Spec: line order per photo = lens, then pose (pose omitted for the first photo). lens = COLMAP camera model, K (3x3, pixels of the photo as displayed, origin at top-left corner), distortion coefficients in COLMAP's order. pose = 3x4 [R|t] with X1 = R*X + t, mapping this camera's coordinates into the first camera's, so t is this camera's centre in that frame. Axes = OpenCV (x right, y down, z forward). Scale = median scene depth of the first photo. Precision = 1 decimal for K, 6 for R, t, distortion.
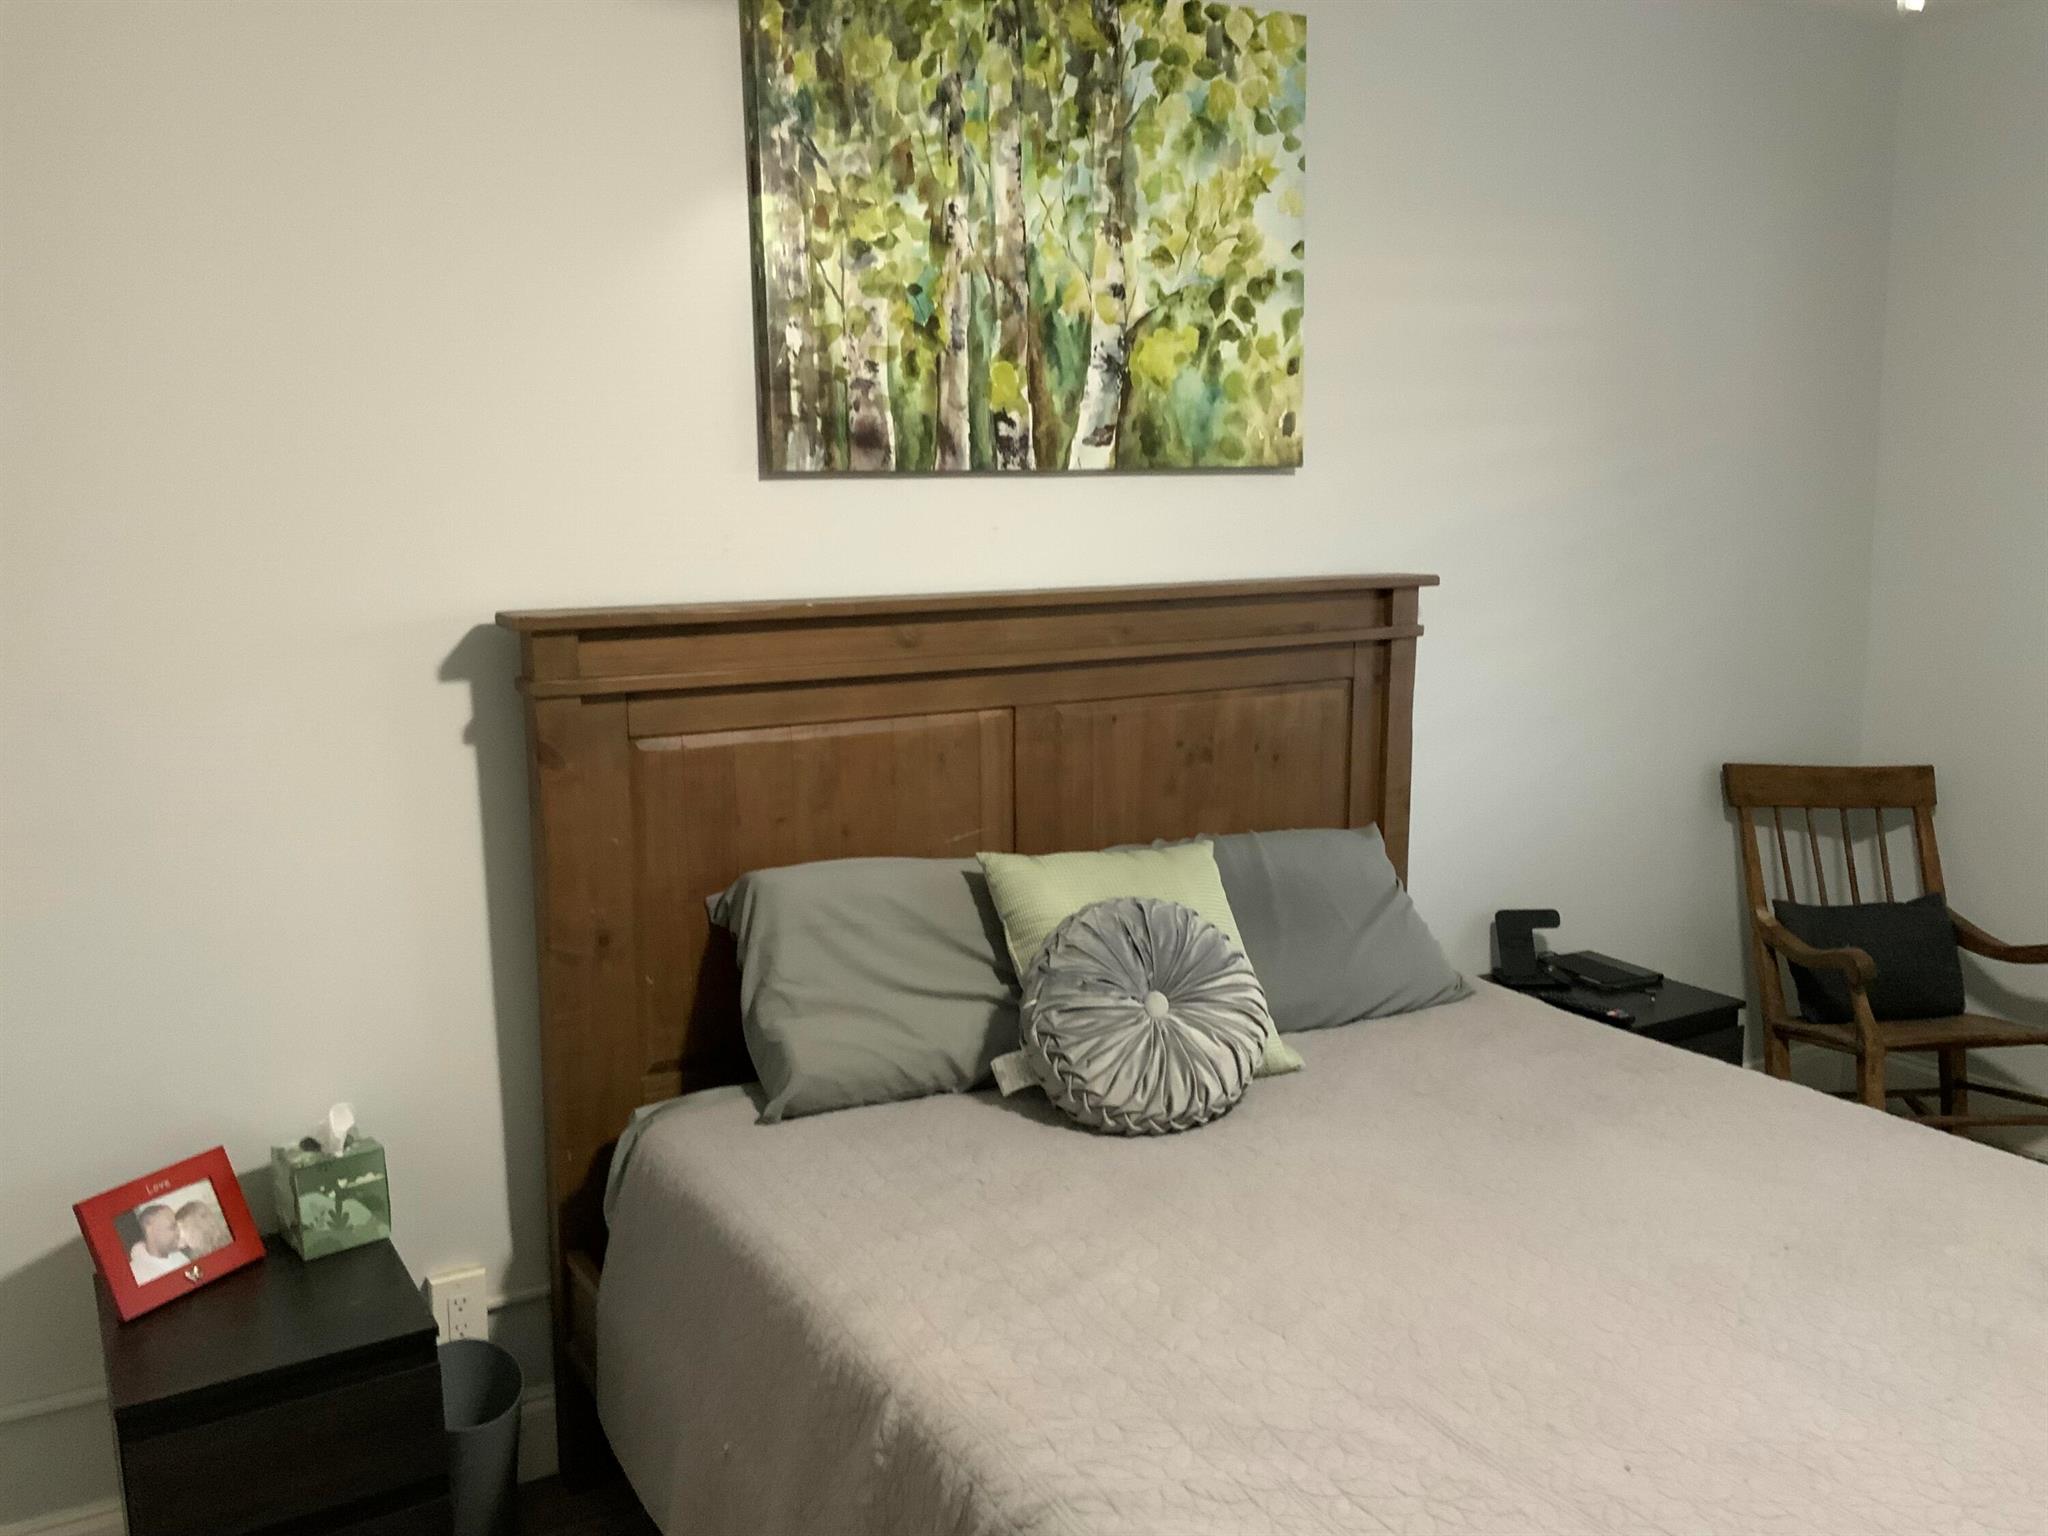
lens RADIAL K [[1695.8, 0, 1014.6], [0, 1695.8, 756.8], [0, 0, 1]] dist [0.093349, -0.160497]
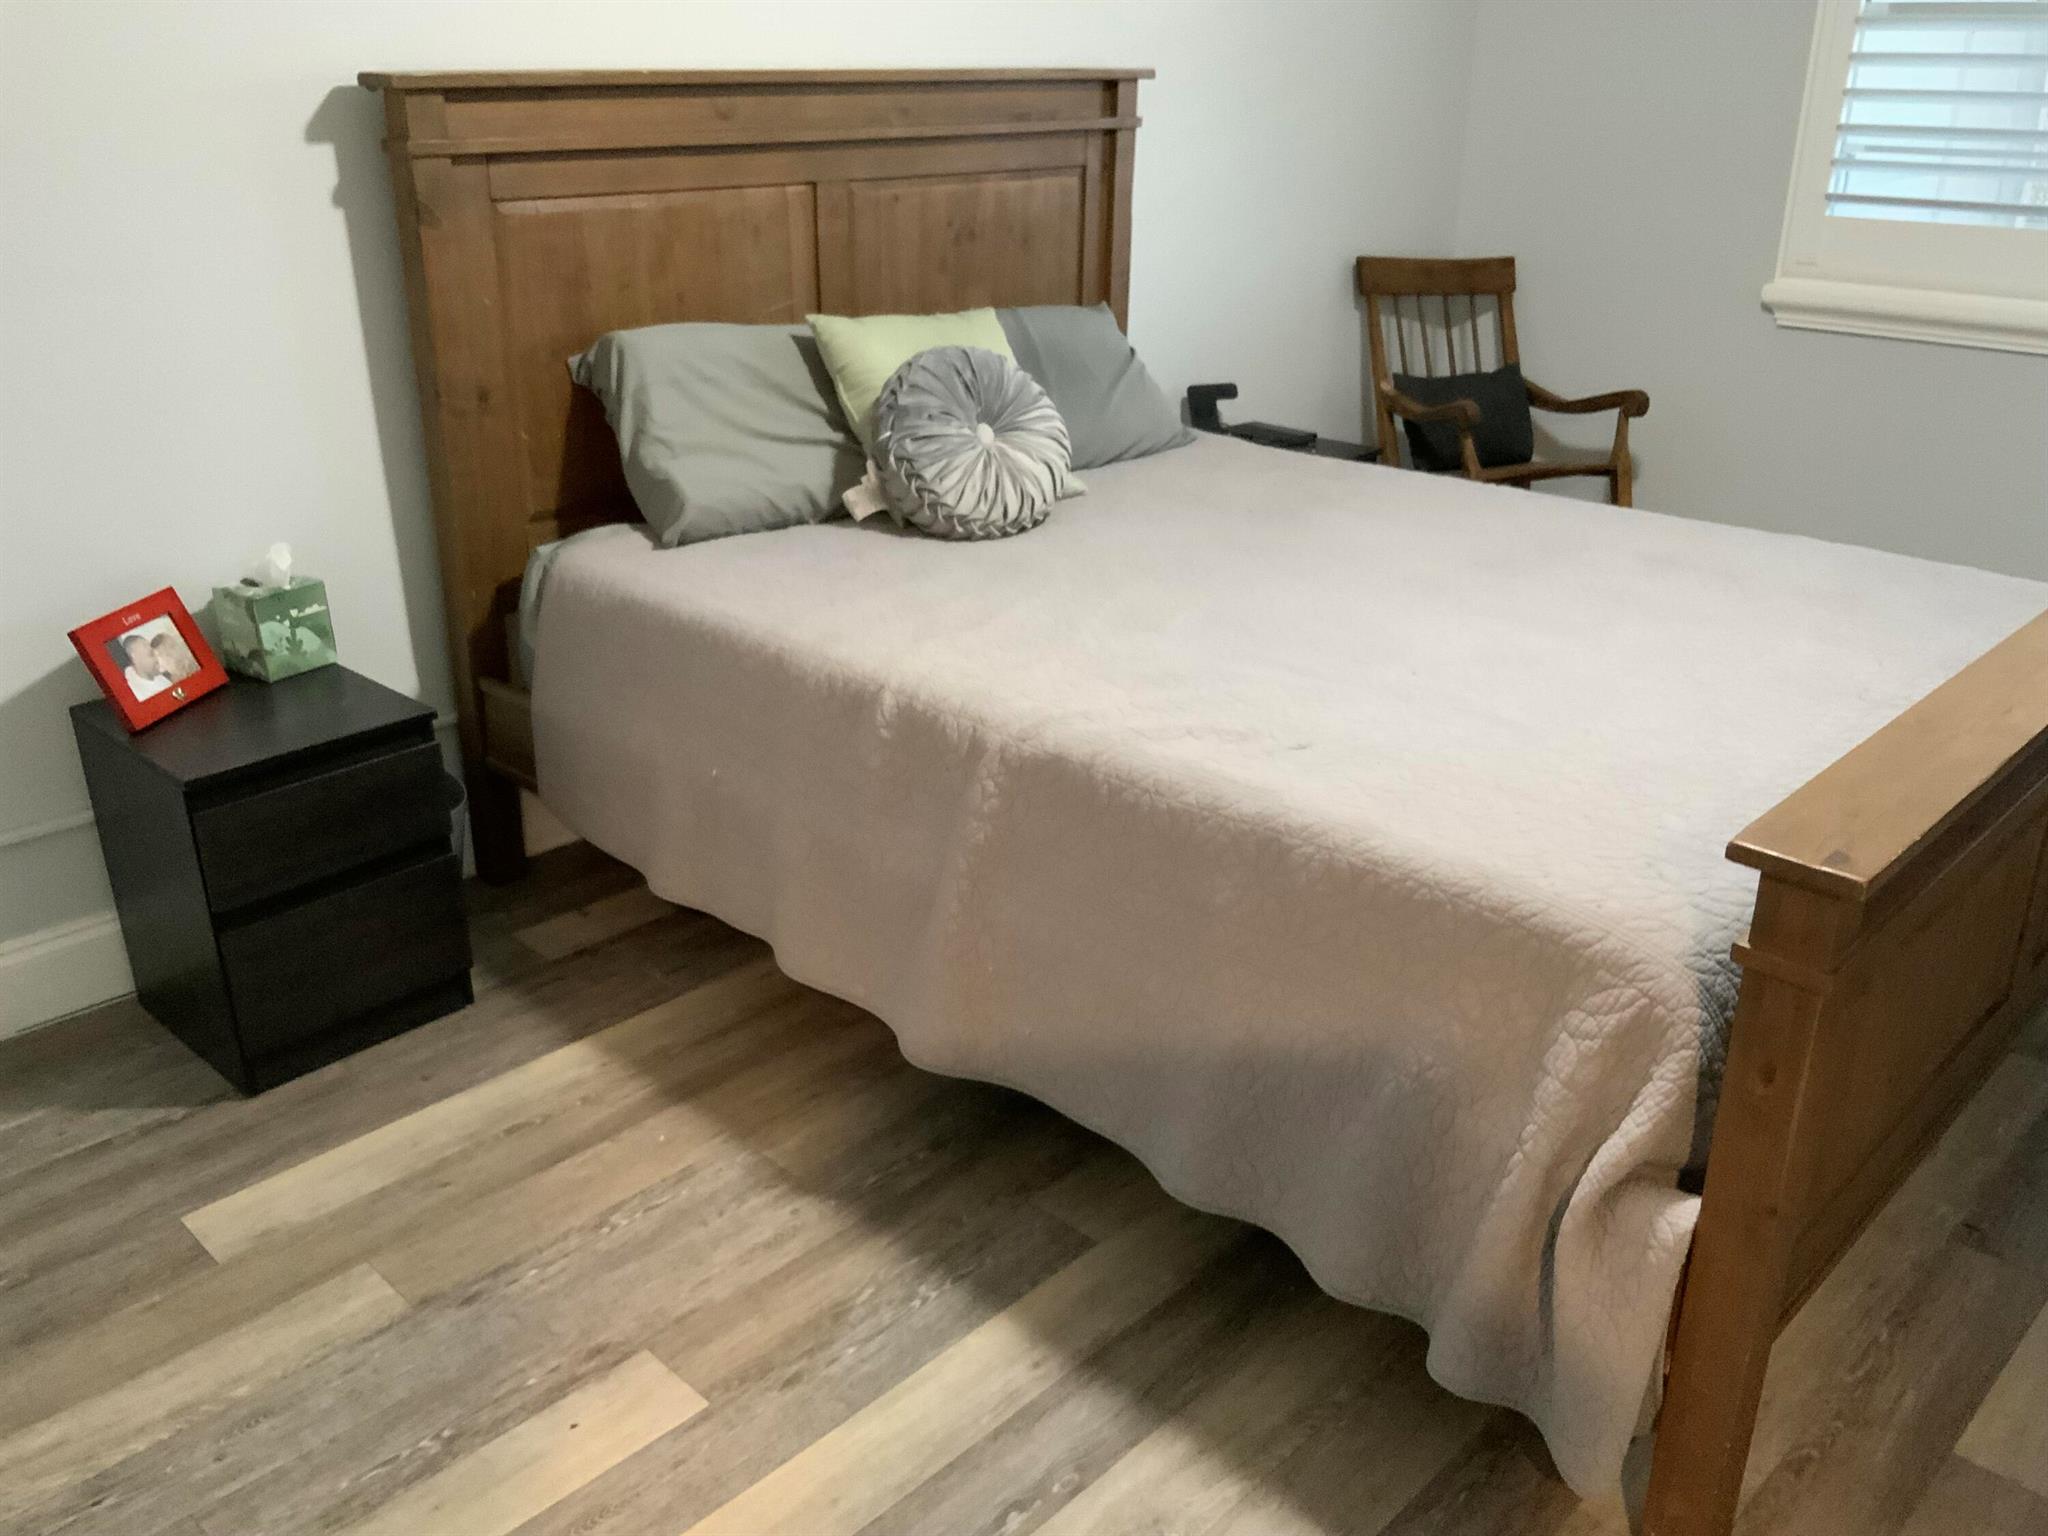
lens RADIAL K [[1695.8, 0, 1070.7], [0, 1695.8, 753.5], [0, 0, 1]] dist [0.093349, -0.160497]
pose [[0.959919, -0.091974, 0.264755, -0.154115], [0.024733, 0.968736, 0.246859, 0.053868], [-0.279183, -0.230417, 0.932183, -0.147959]]
